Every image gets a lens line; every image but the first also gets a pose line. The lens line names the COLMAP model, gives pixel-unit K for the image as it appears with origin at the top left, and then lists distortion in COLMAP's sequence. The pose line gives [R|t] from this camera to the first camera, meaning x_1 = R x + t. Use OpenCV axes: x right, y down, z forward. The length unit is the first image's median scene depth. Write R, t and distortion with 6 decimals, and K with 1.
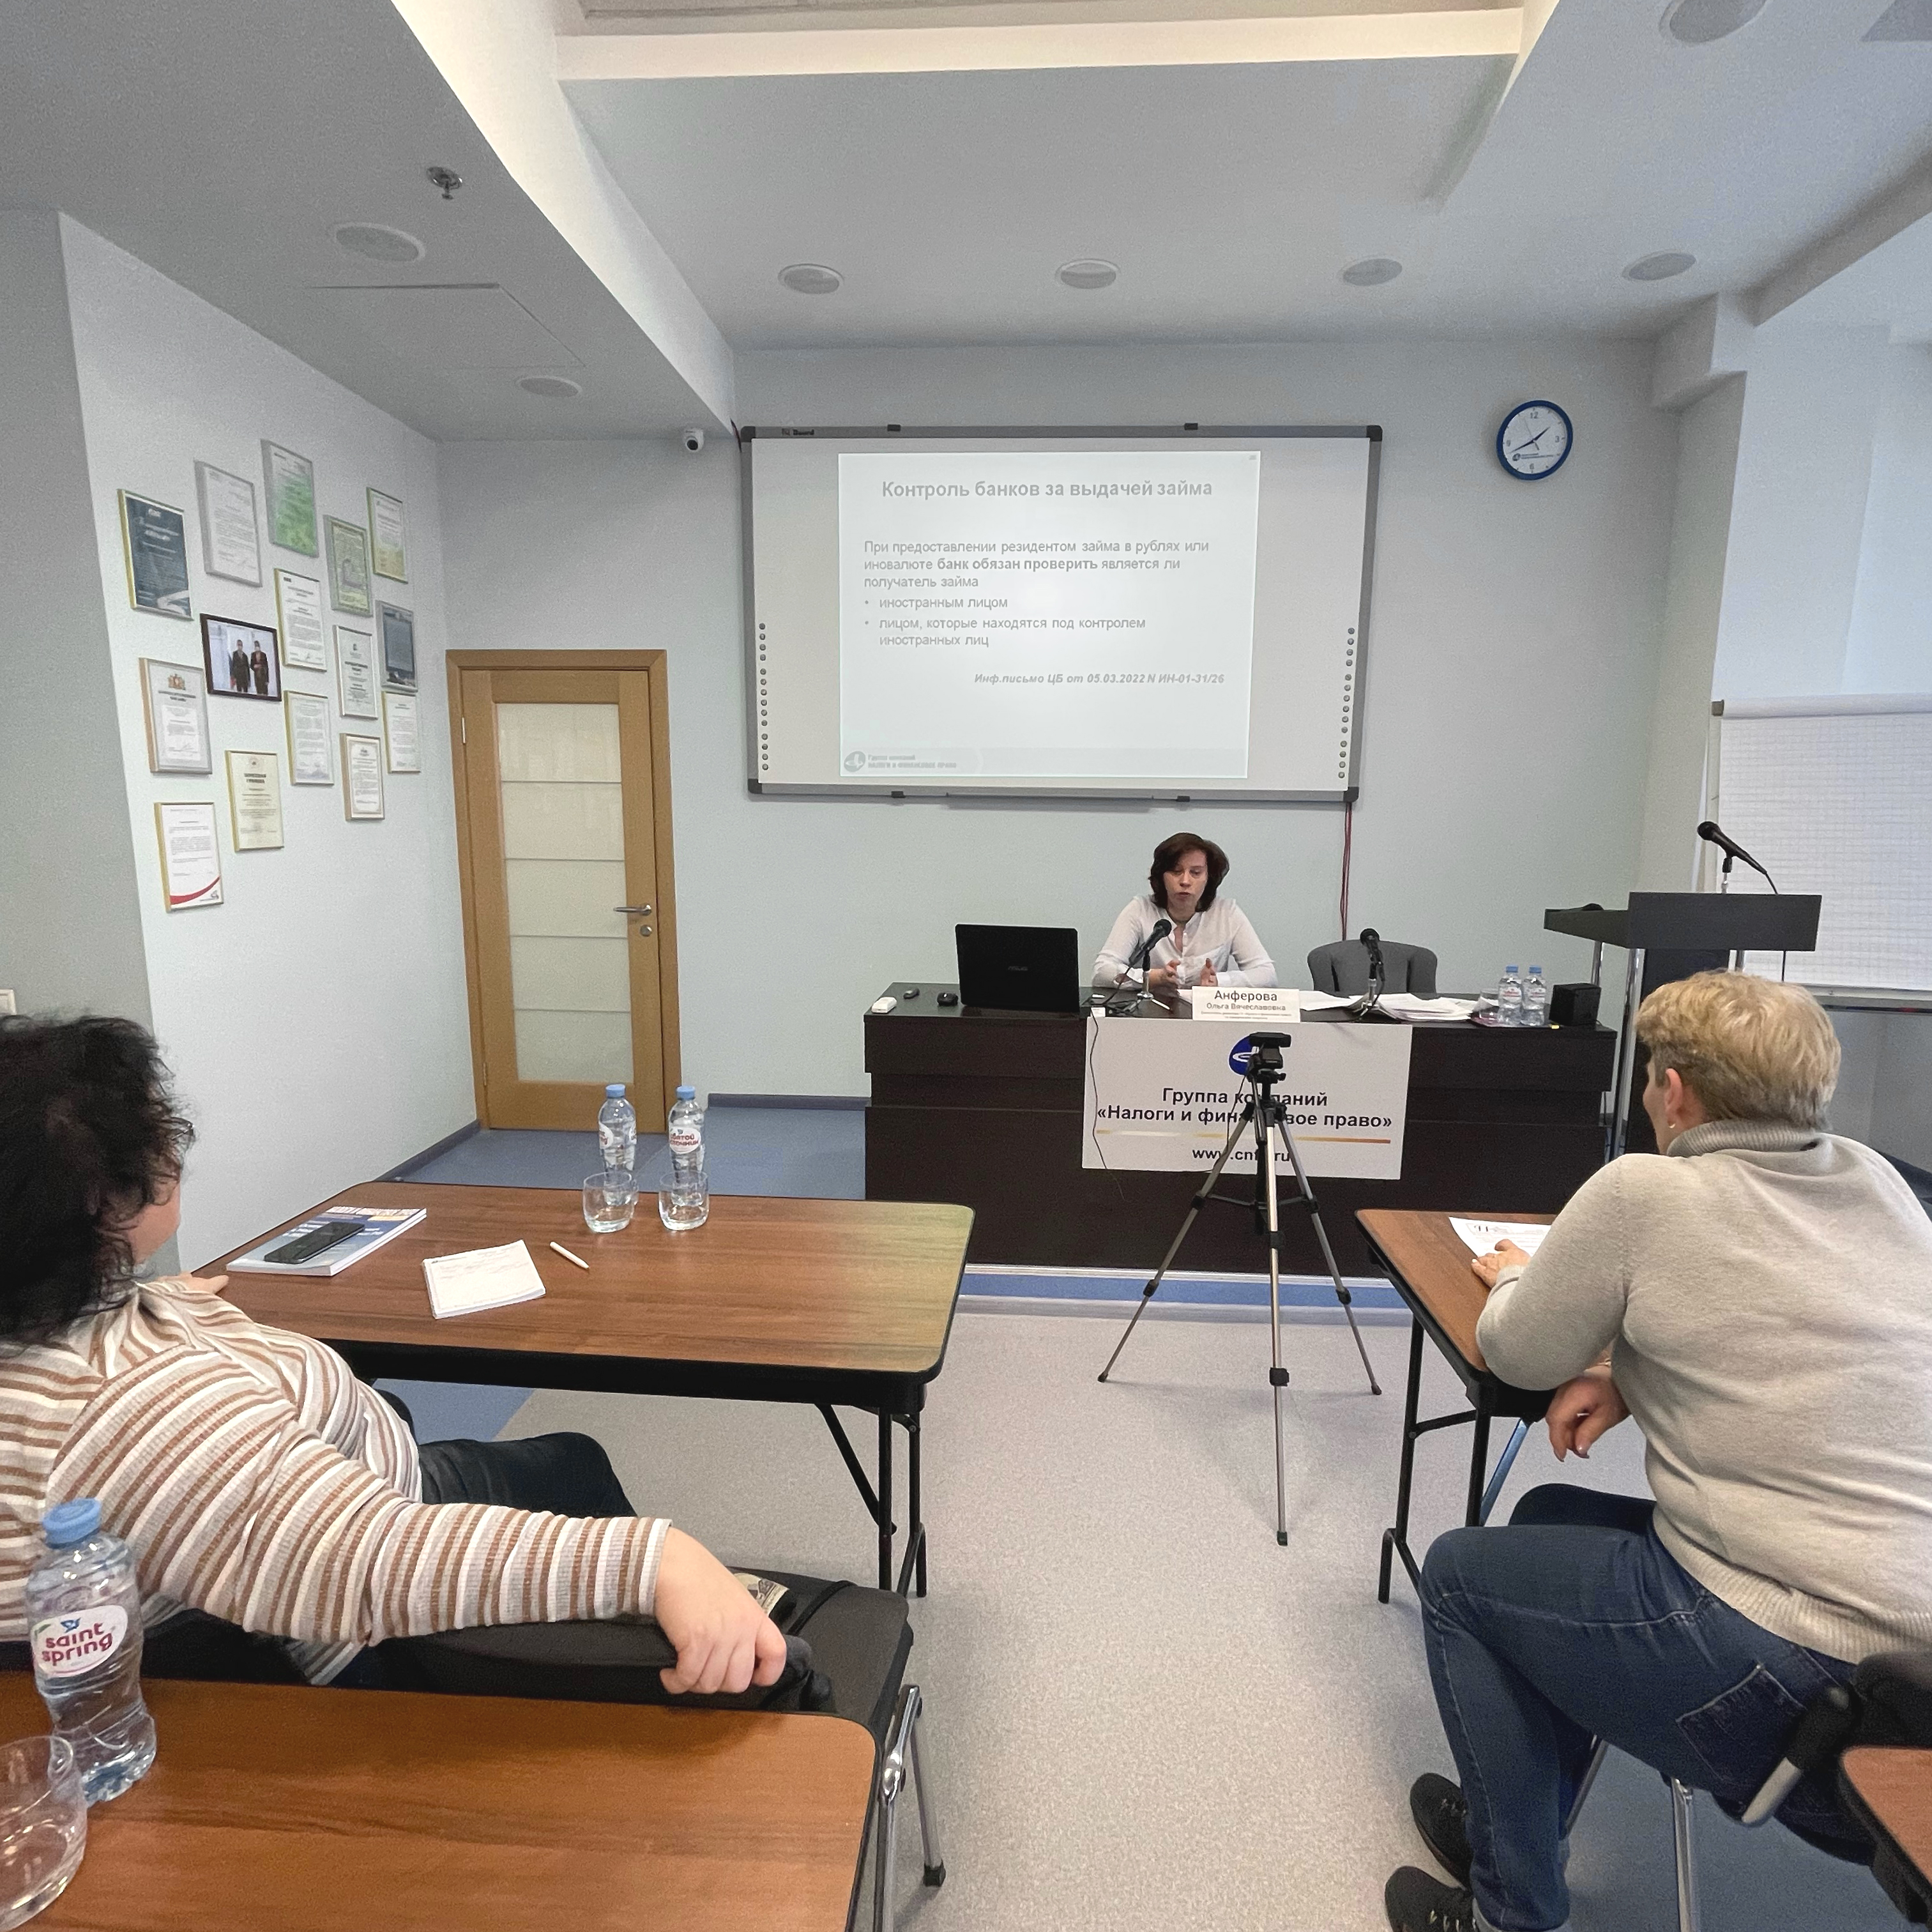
lens RADIAL K [[1135.1, 0, 1002.5], [0, 1135.1, 992.1], [0, 0, 1]] dist [0.001543, -0.002009]
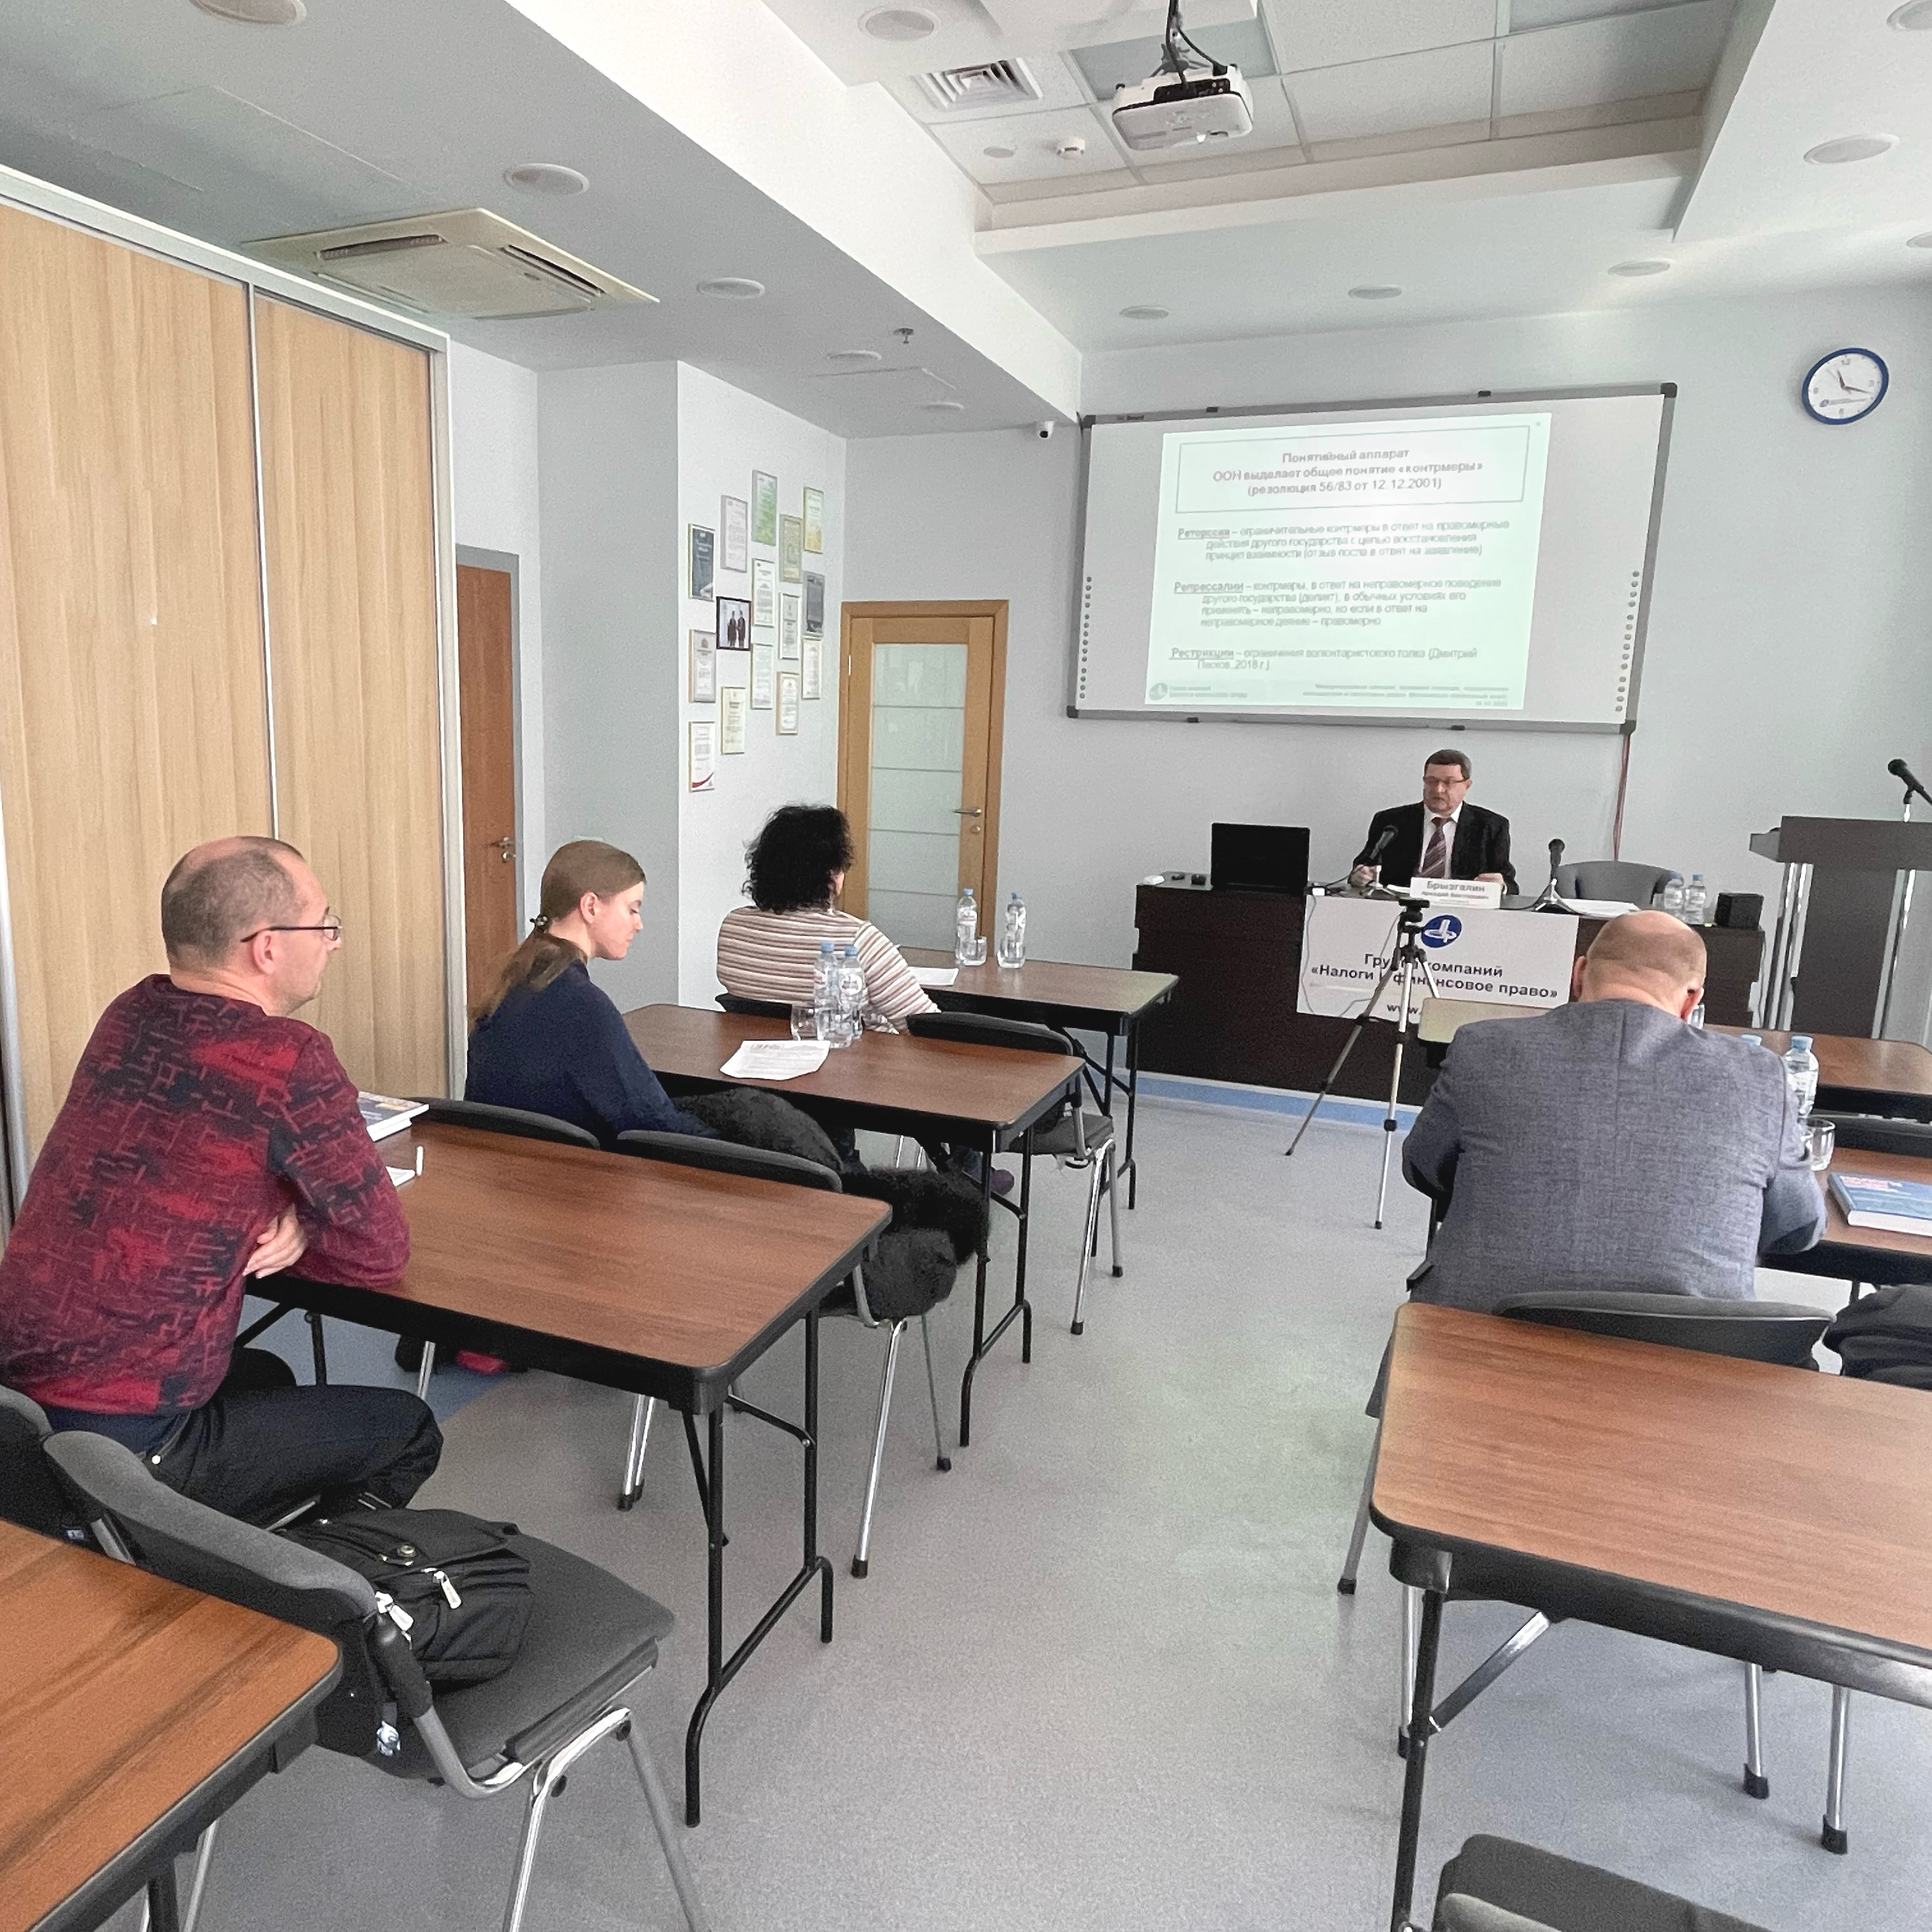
lens RADIAL K [[1376.6, 0, 857.1], [0, 1376.6, 962.1], [0, 0, 1]] dist [0.001498, -0.011566]
pose [[0.933920, 0.075849, -0.349344, 0.122982], [-0.072139, 0.997114, 0.023639, 0.081318], [0.350128, 0.003125, 0.936696, -0.555765]]
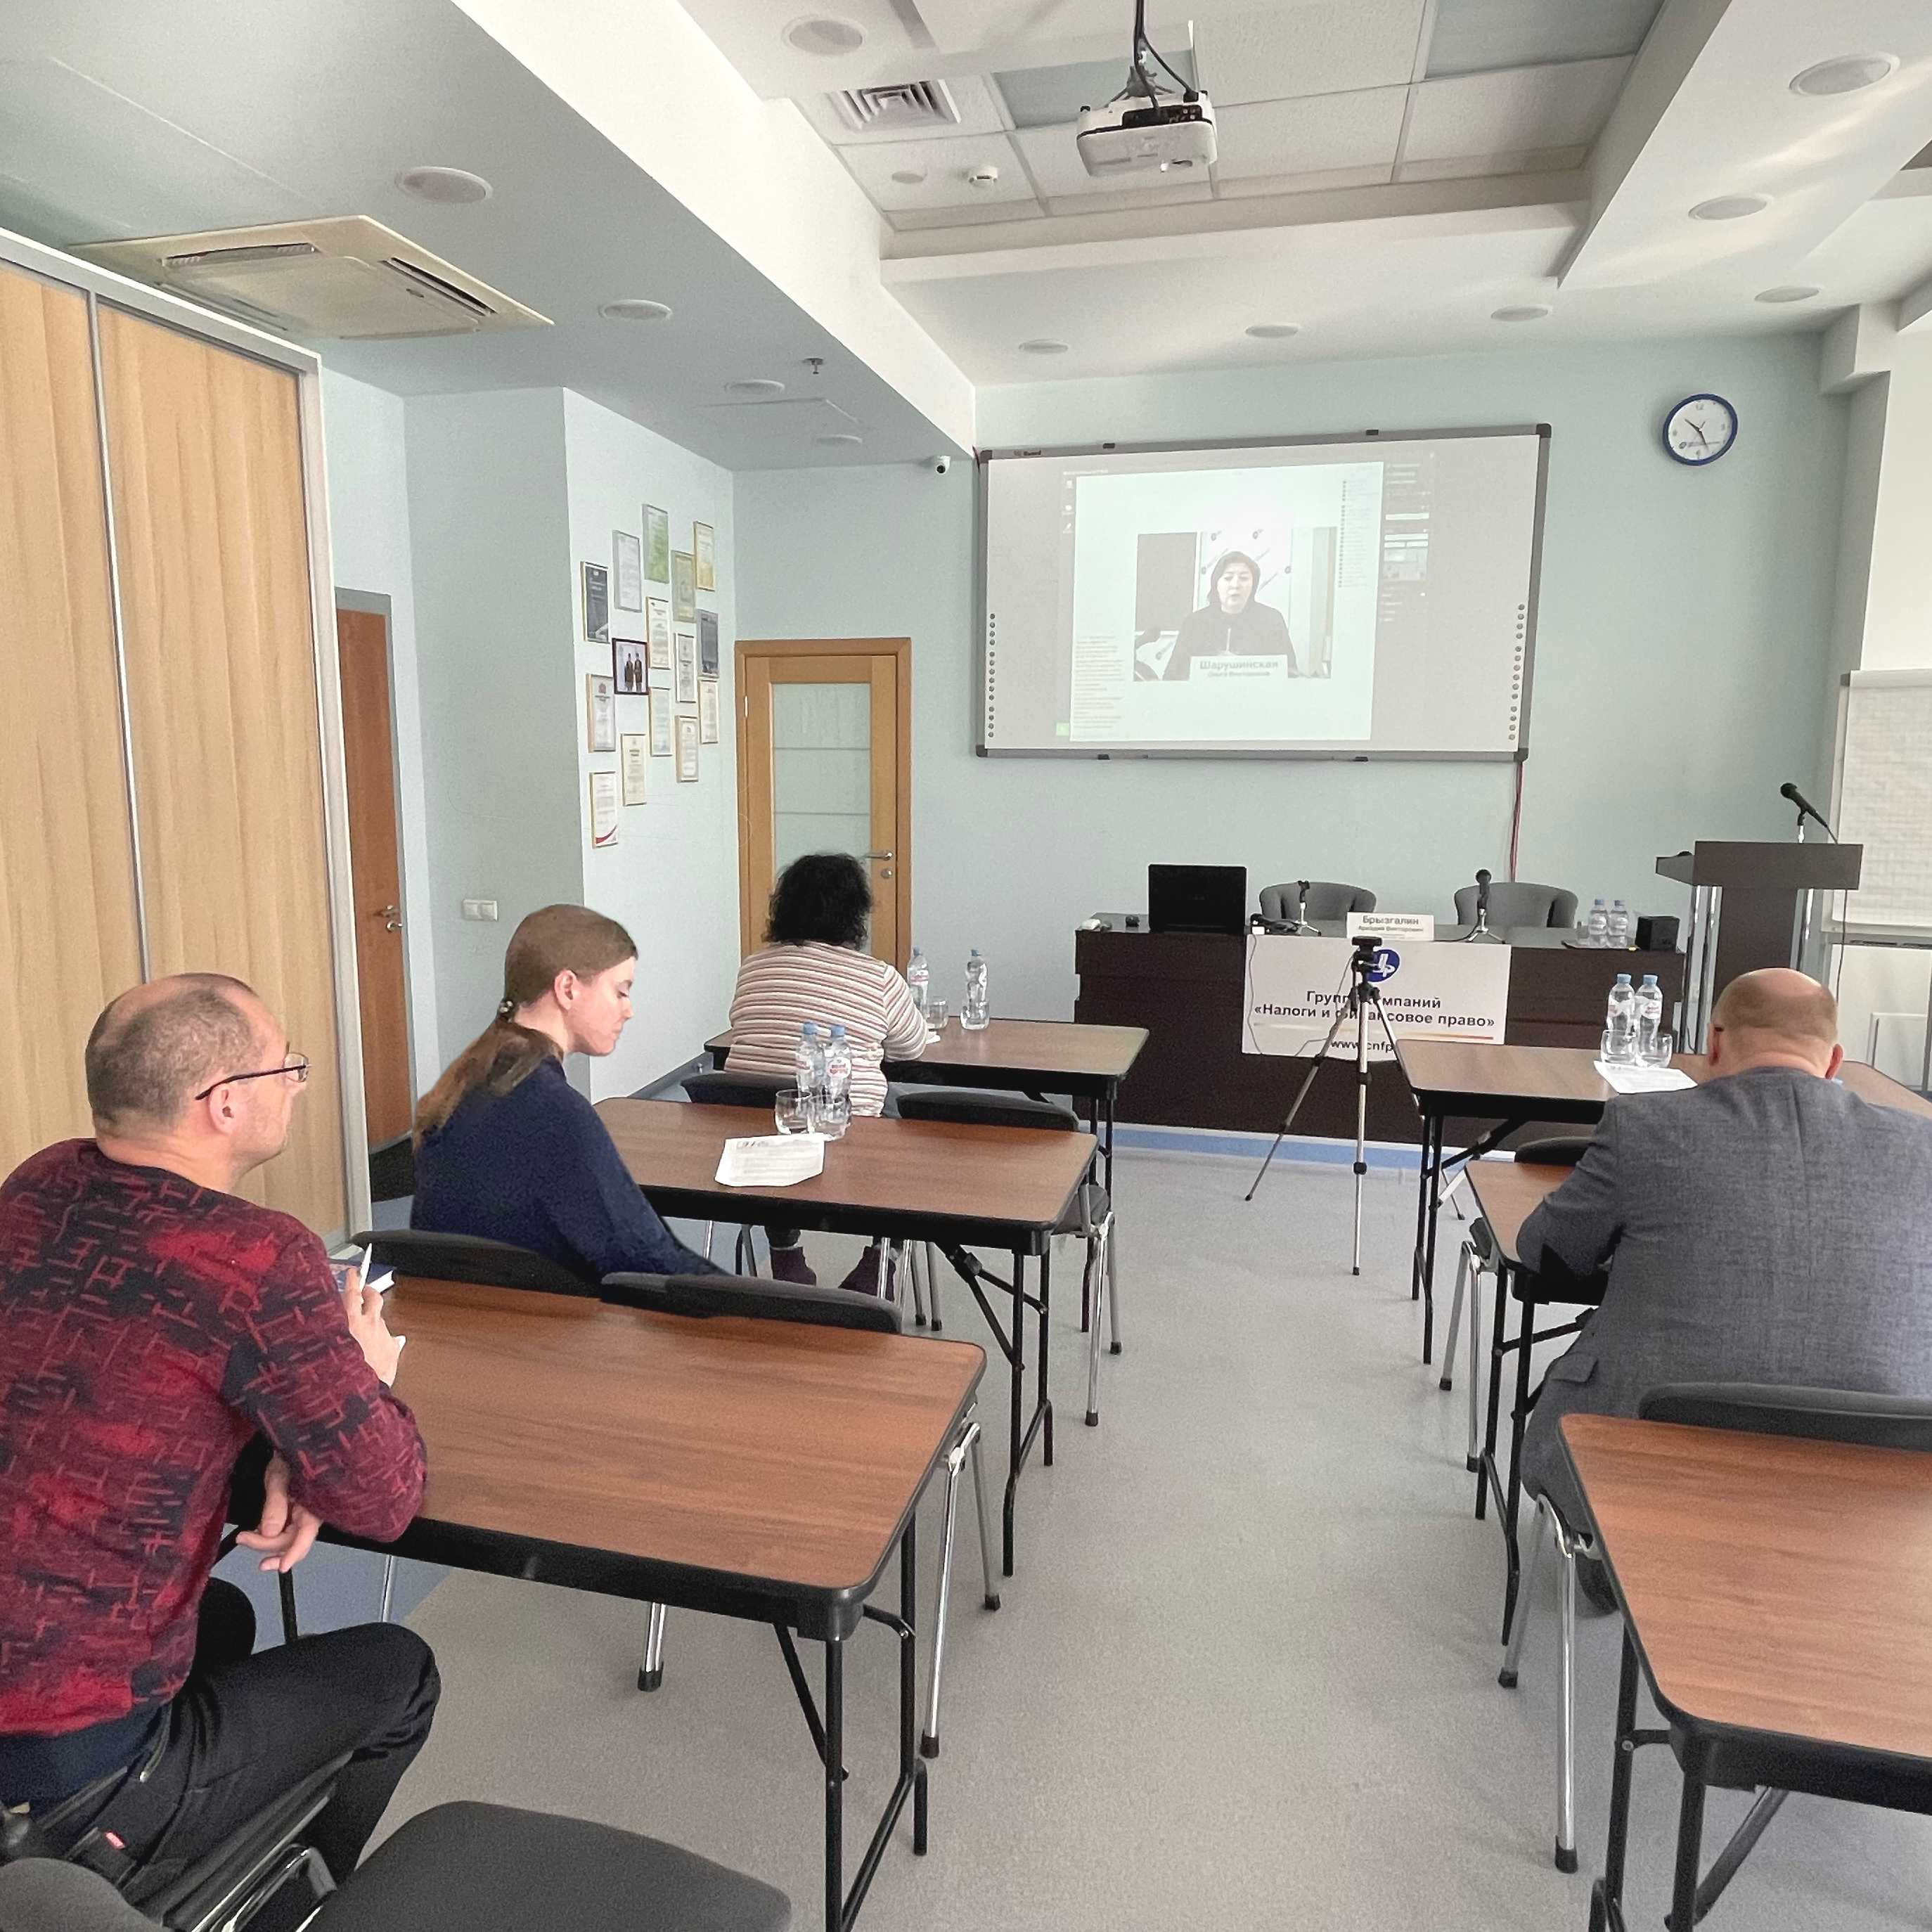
lens RADIAL K [[1389.4, 0, 932.8], [0, 1389.4, 961.7], [0, 0, 1]] dist [0.022244, -0.043963]
pose [[0.978587, 0.023967, -0.204434, 0.039258], [-0.026170, 0.999625, -0.008077, 0.062090], [0.204164, 0.013254, 0.978847, -0.521320]]
